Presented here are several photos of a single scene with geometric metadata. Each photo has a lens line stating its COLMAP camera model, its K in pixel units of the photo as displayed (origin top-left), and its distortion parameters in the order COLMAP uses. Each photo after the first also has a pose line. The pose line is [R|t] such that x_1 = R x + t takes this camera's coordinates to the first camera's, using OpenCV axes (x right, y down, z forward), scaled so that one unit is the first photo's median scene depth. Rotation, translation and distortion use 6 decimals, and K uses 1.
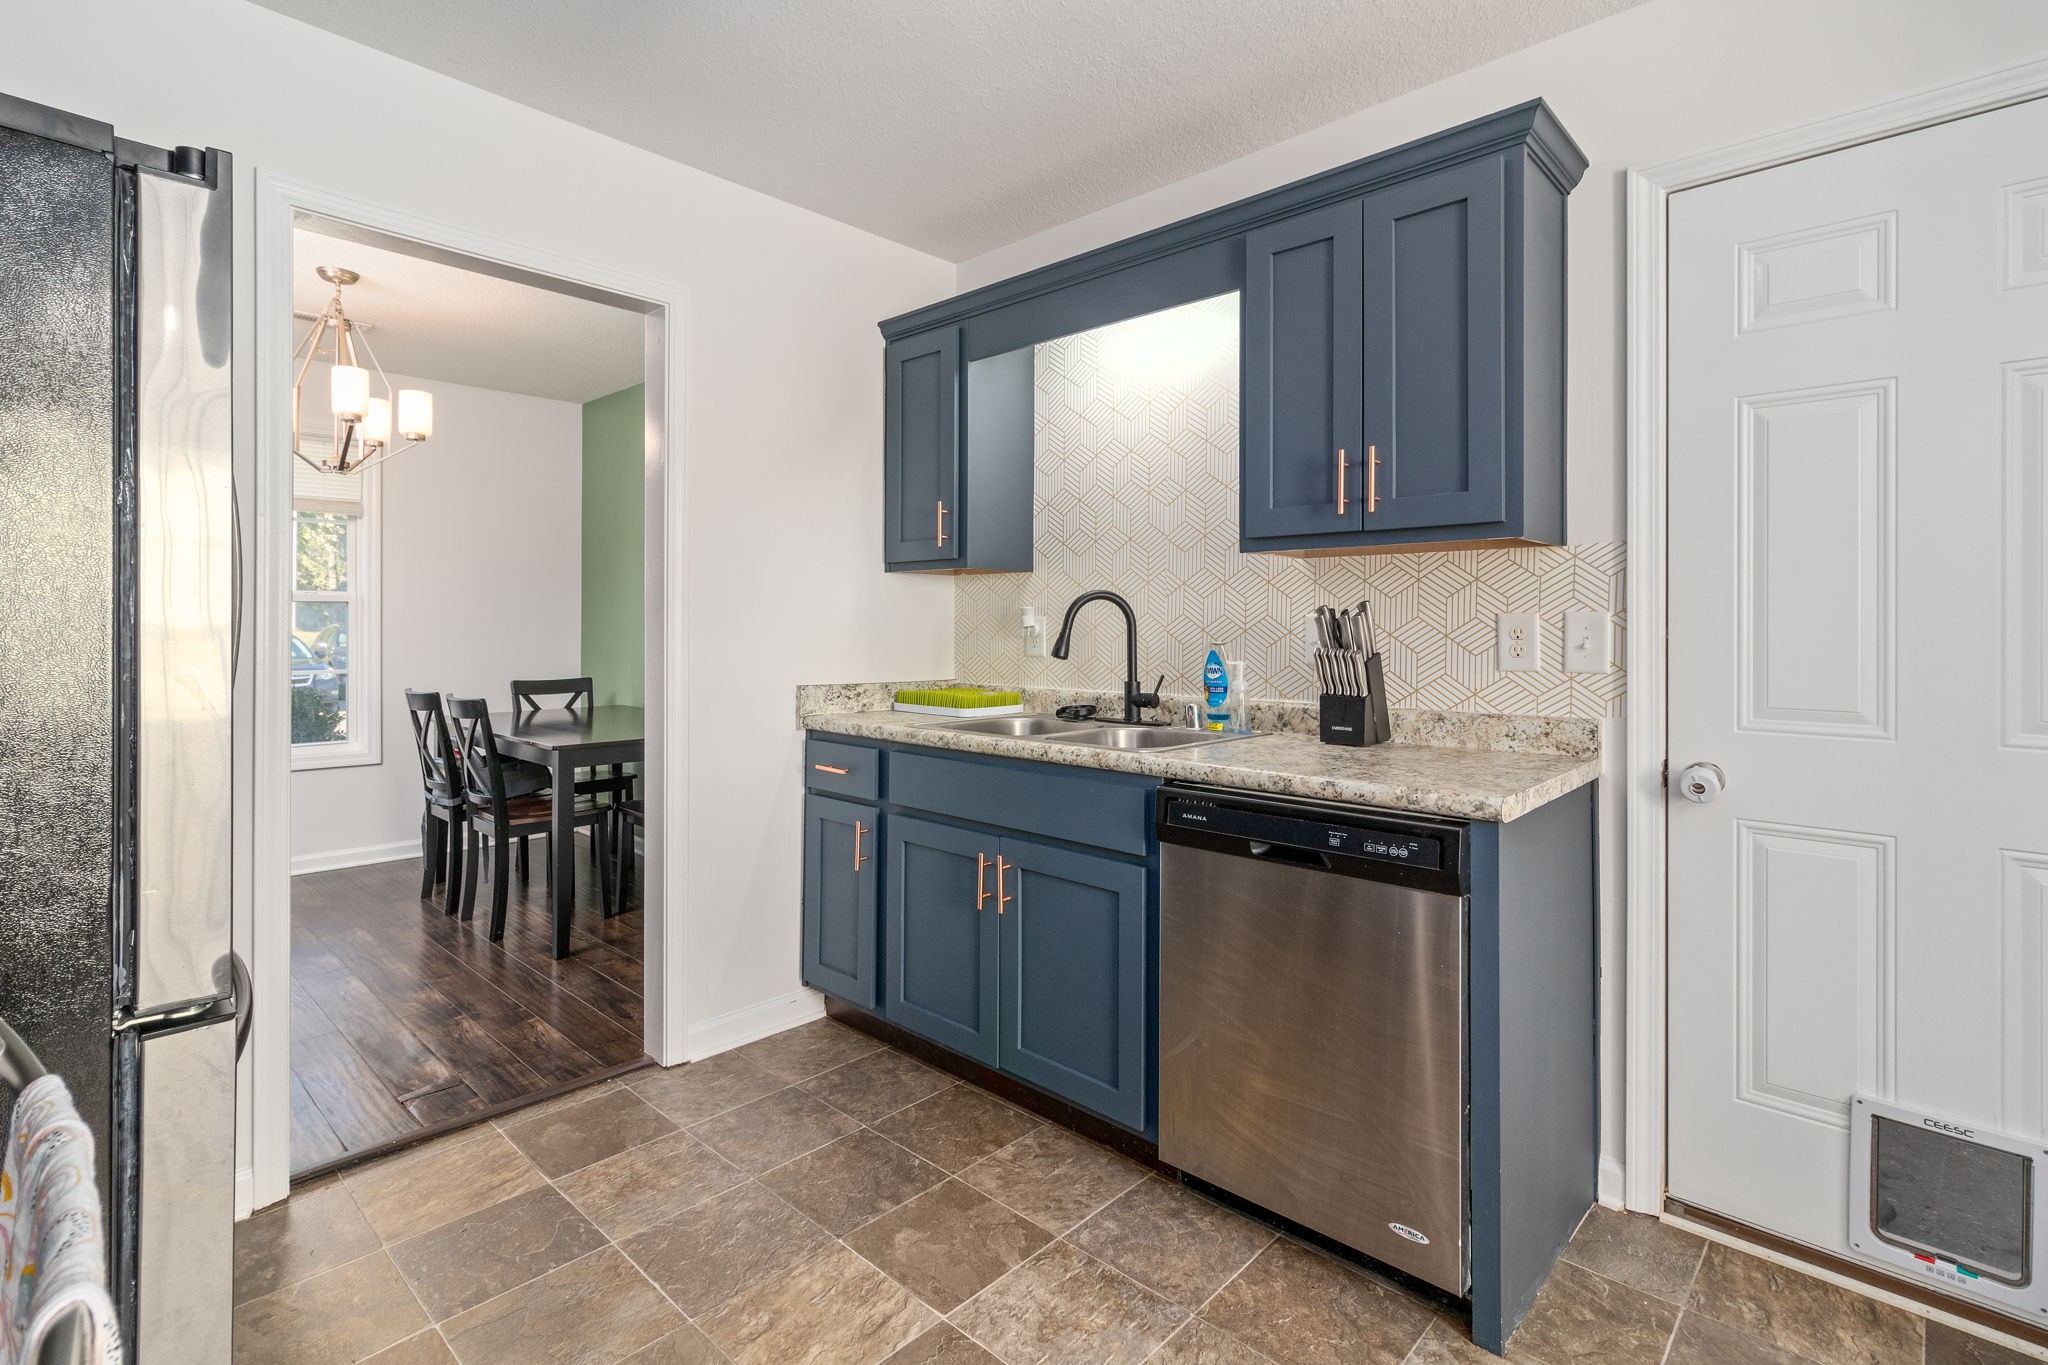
lens RADIAL K [[935.8, 0, 958.0], [0, 935.8, 620.4], [0, 0, 1]] dist [-0.004157, 0.001079]
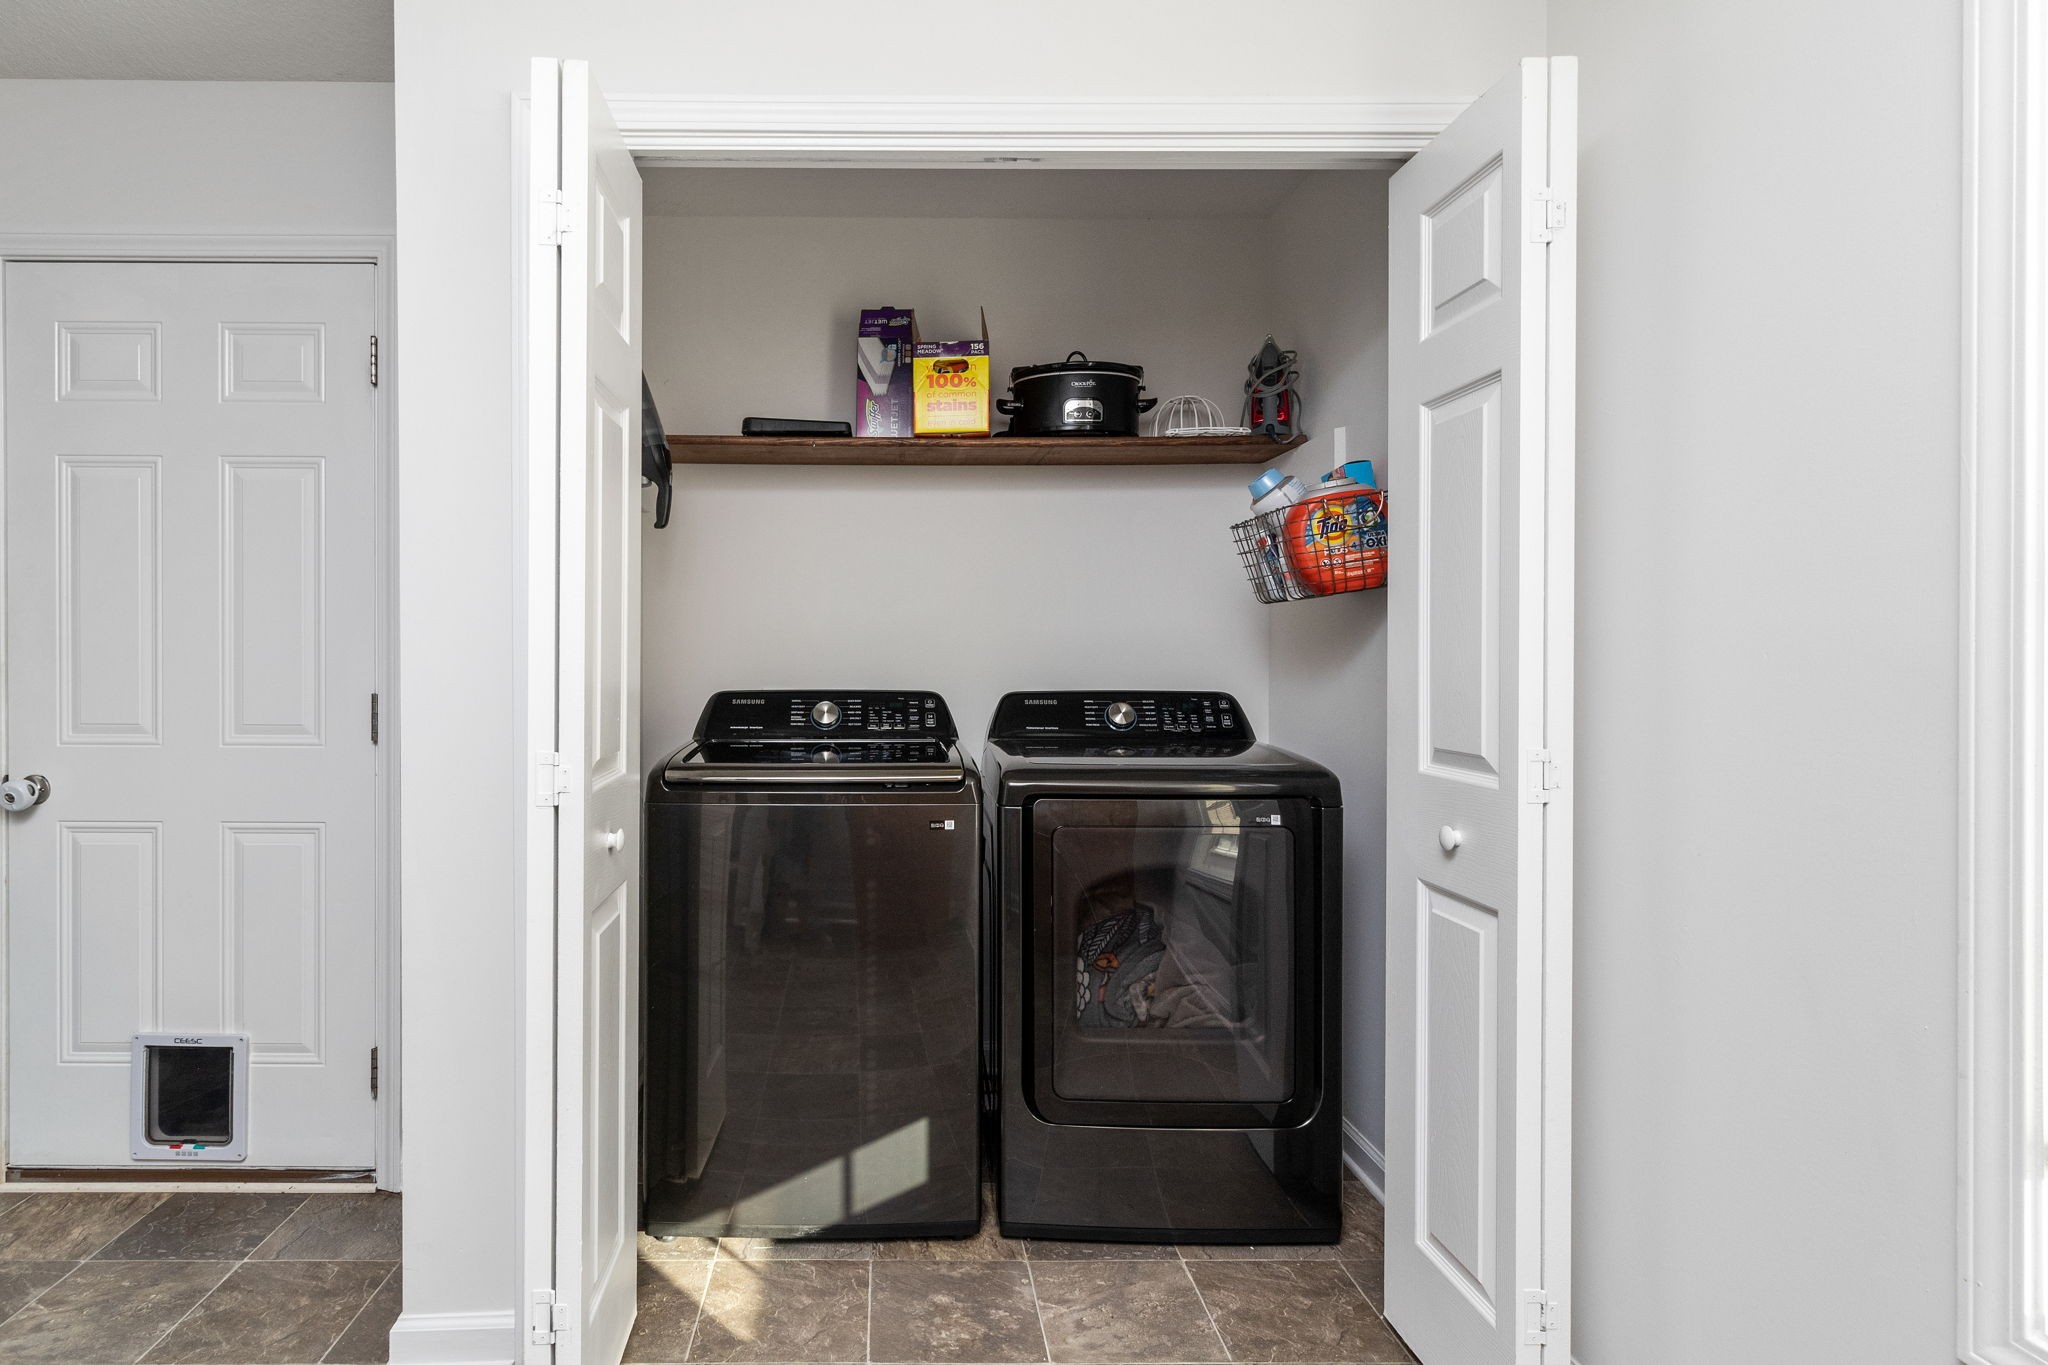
lens RADIAL K [[1035.4, 0, 1023.9], [0, 1035.4, 674.2], [0, 0, 1]] dist [0.005795, 0.000198]
pose [[0.724311, -0.009562, 0.689407, 0.865378], [-0.001417, 0.999881, 0.015357, 0.009652], [-0.689472, -0.012100, 0.724211, -0.802763]]
